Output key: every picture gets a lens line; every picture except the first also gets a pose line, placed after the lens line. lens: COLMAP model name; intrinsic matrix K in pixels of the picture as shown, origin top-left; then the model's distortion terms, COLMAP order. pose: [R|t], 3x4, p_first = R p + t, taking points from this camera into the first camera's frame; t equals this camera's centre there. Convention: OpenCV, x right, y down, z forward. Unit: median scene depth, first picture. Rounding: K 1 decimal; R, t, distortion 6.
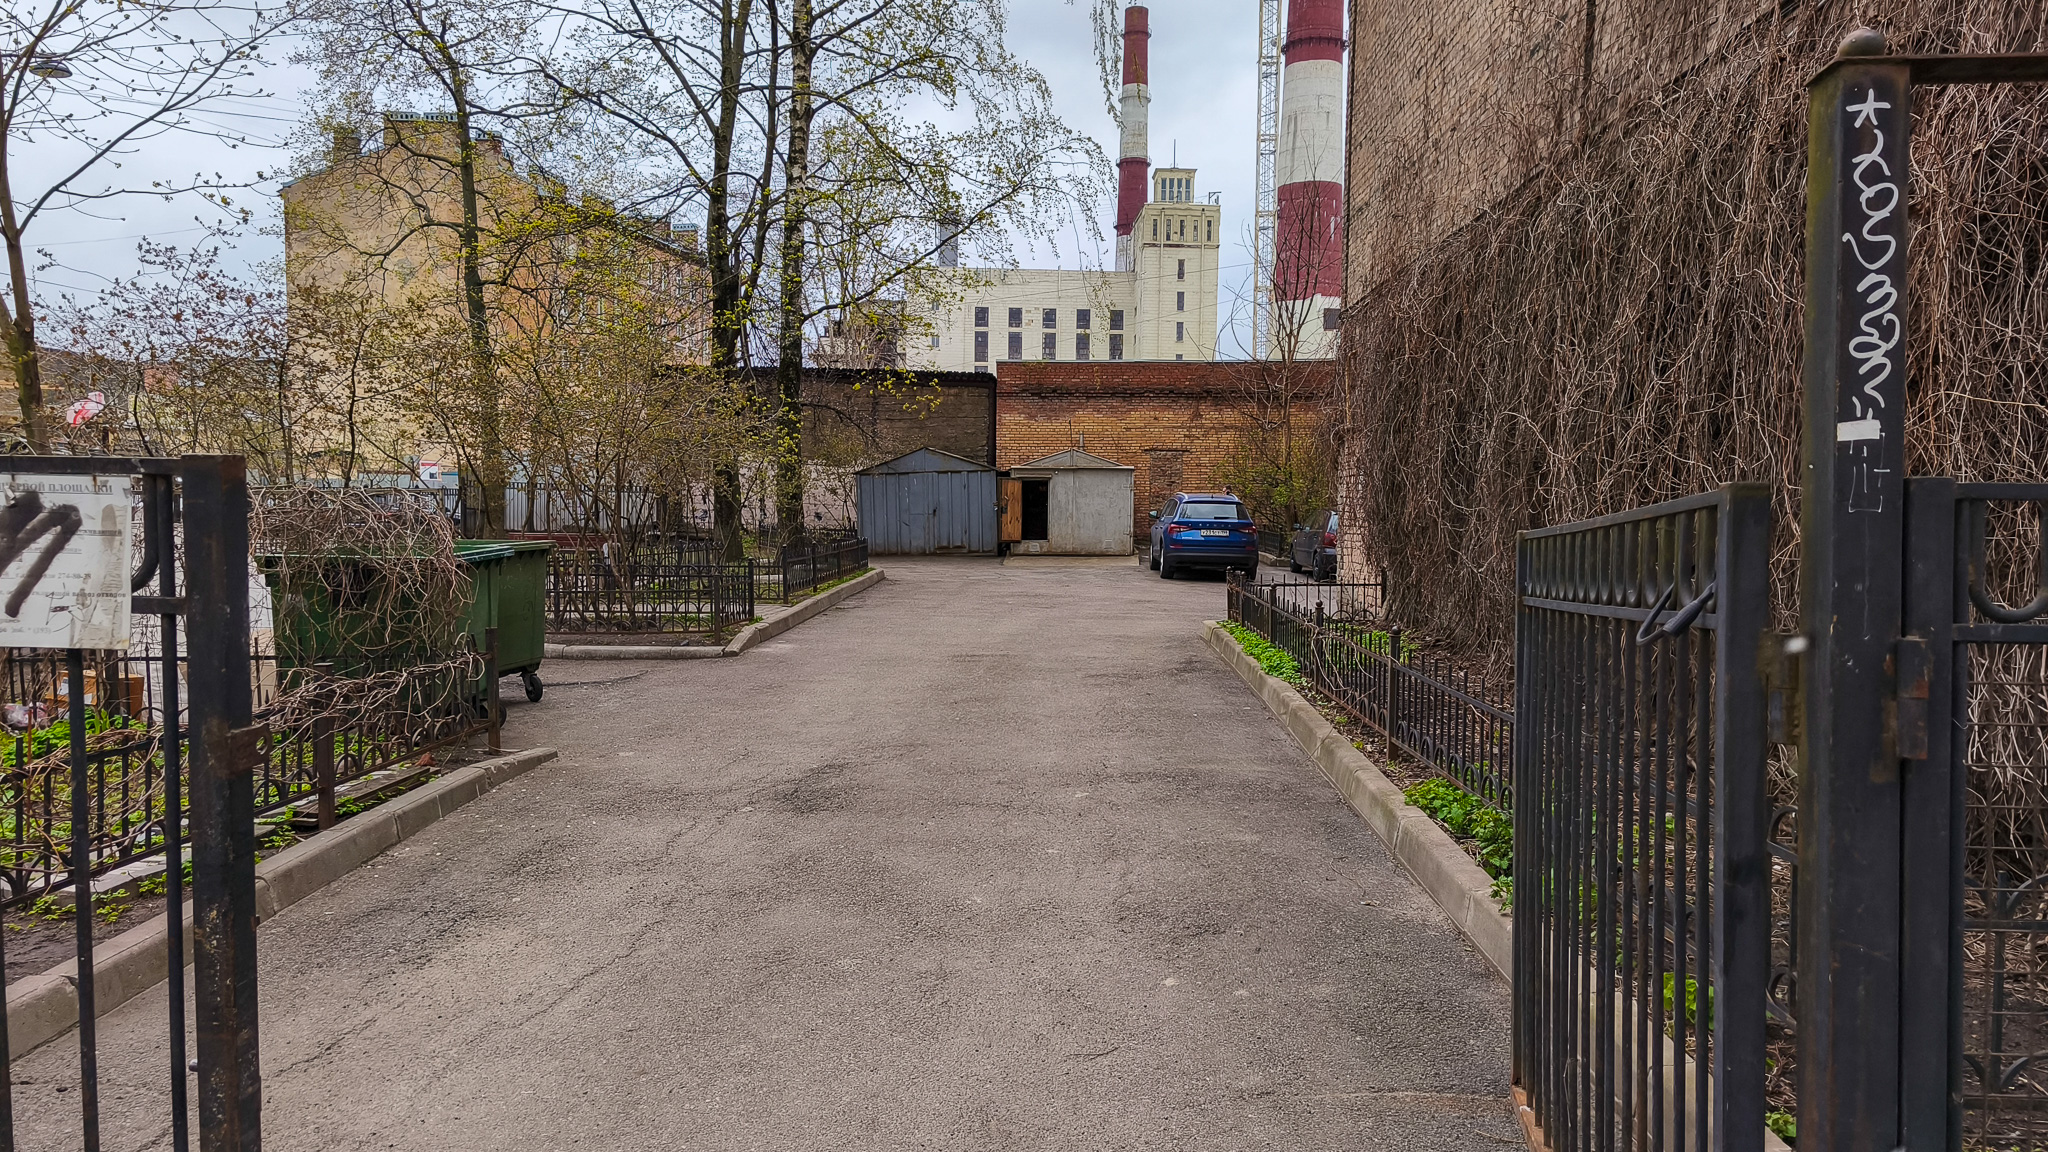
lens RADIAL K [[1399.2, 0, 1028.1], [0, 1399.2, 574.8], [0, 0, 1]] dist [0.060353, -0.036076]
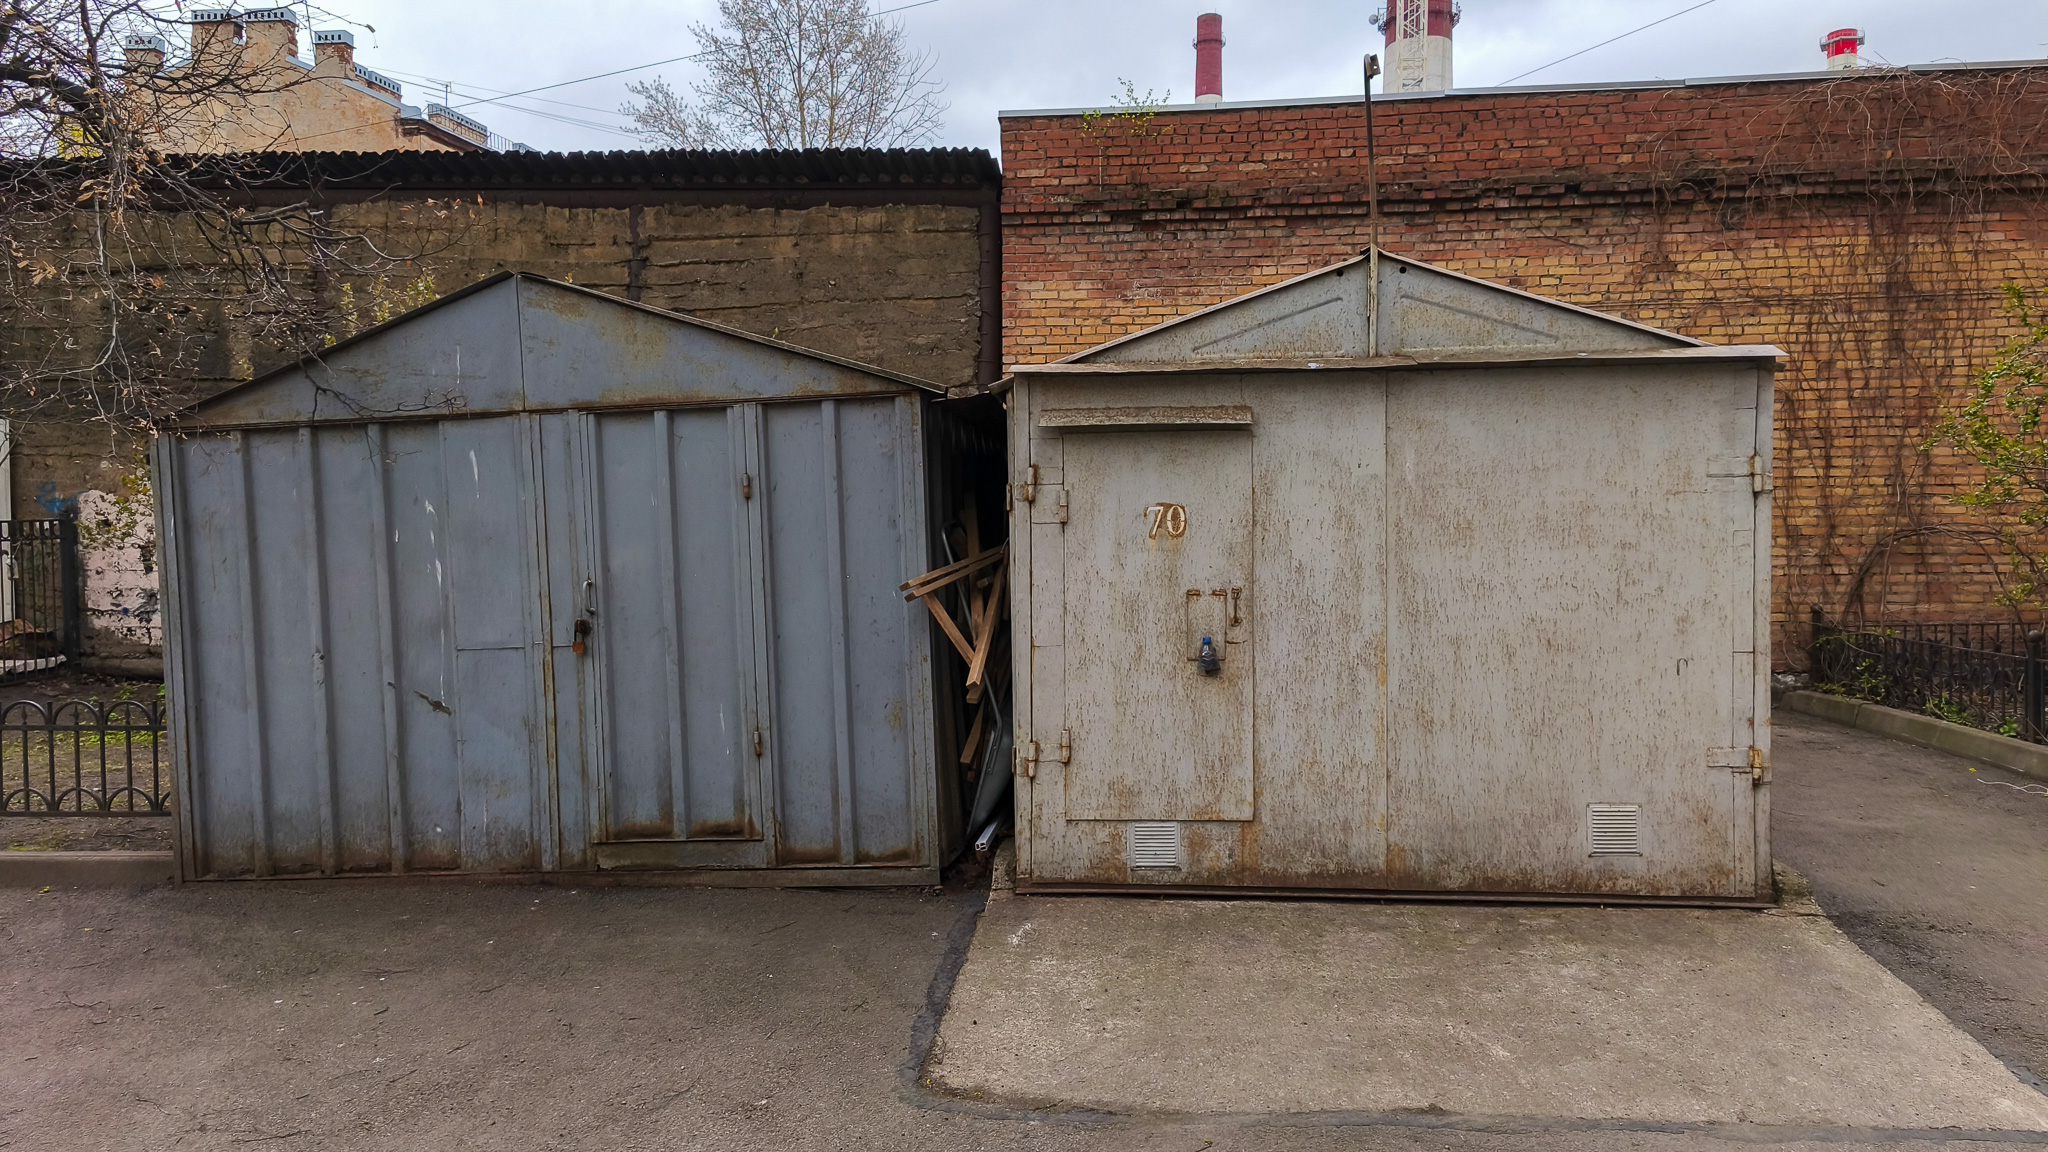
lens RADIAL K [[1399.2, 0, 1015.3], [0, 1399.2, 574.7], [0, 0, 1]] dist [0.060353, -0.036076]
pose [[0.998177, -0.010631, -0.059418, -0.001583], [0.008988, 0.999572, -0.027844, -0.044791], [0.059689, 0.027260, 0.997845, 0.784897]]
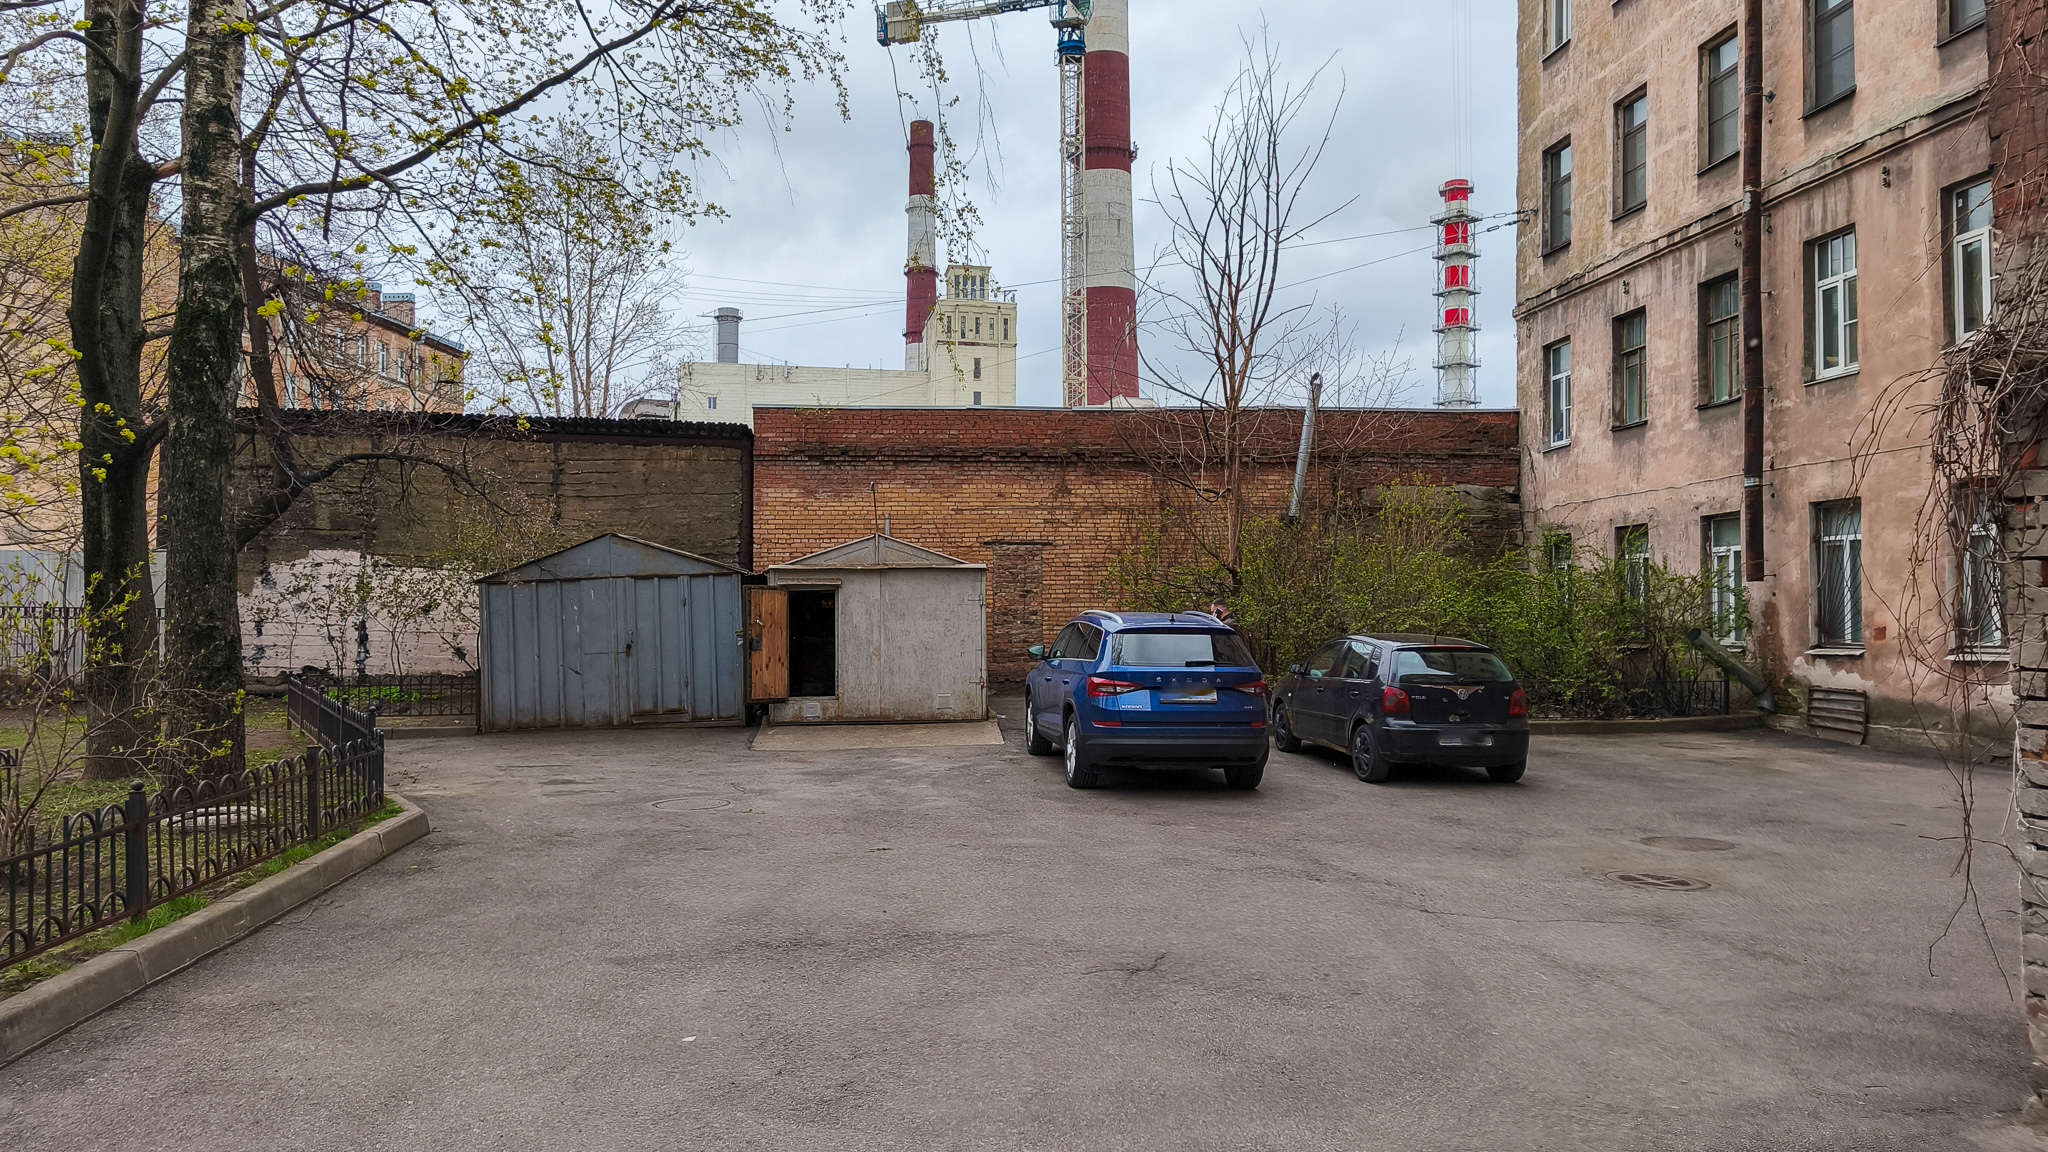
lens RADIAL K [[1399.2, 0, 1003.8], [0, 1399.2, 571.9], [0, 0, 1]] dist [0.060353, -0.036076]
pose [[0.991249, -0.007103, 0.131814, 0.006841], [0.017795, 0.996627, -0.080111, -0.026612], [-0.130800, 0.081756, 0.988032, 0.407848]]
